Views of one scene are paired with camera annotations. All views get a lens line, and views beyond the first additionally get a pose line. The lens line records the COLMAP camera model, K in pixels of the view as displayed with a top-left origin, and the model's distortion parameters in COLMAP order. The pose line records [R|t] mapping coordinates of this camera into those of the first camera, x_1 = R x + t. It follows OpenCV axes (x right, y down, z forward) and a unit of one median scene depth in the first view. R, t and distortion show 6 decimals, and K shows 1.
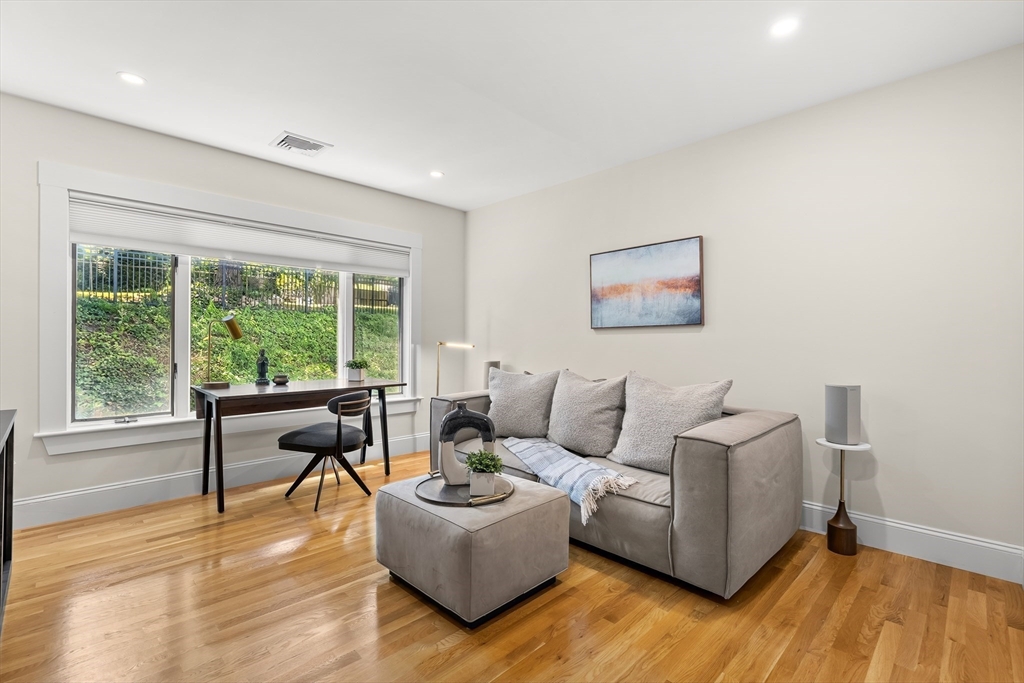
lens RADIAL K [[459.1, 0, 512.0], [0, 459.1, 341.5], [0, 0, 1]] dist [-0.001643, -0.000187]
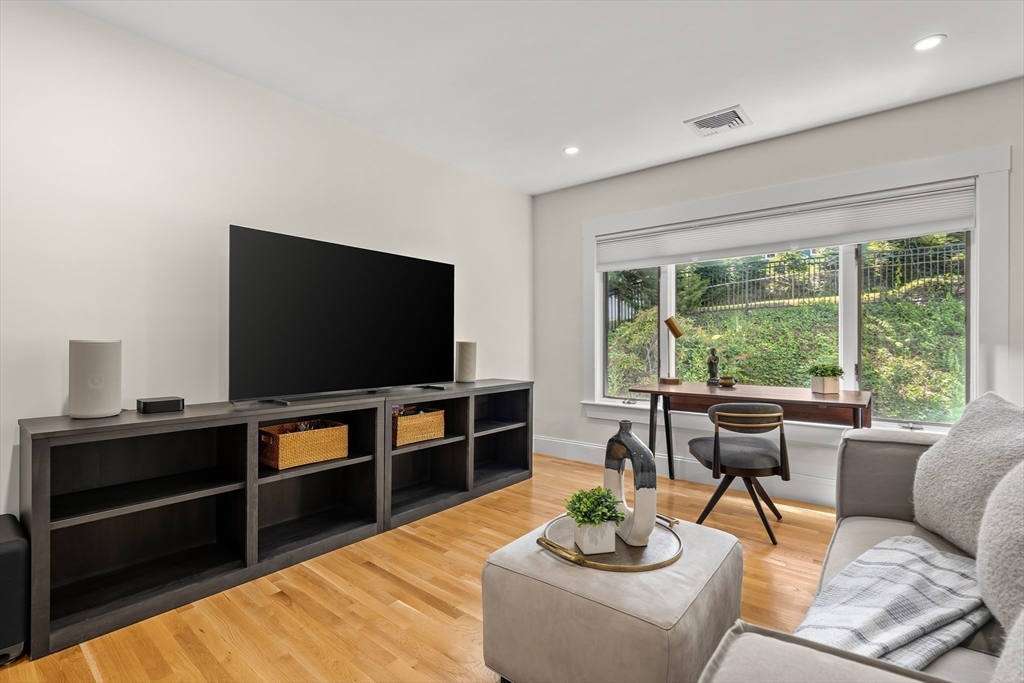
lens RADIAL K [[476.7, 0, 512.0], [0, 476.7, 341.5], [0, 0, 1]] dist [0.002299, 0.000205]
pose [[0.095727, -0.003912, -0.995400, 0.414684], [-0.001189, 0.999991, -0.004044, 0.006842], [0.995407, 0.001571, 0.095722, 0.484117]]
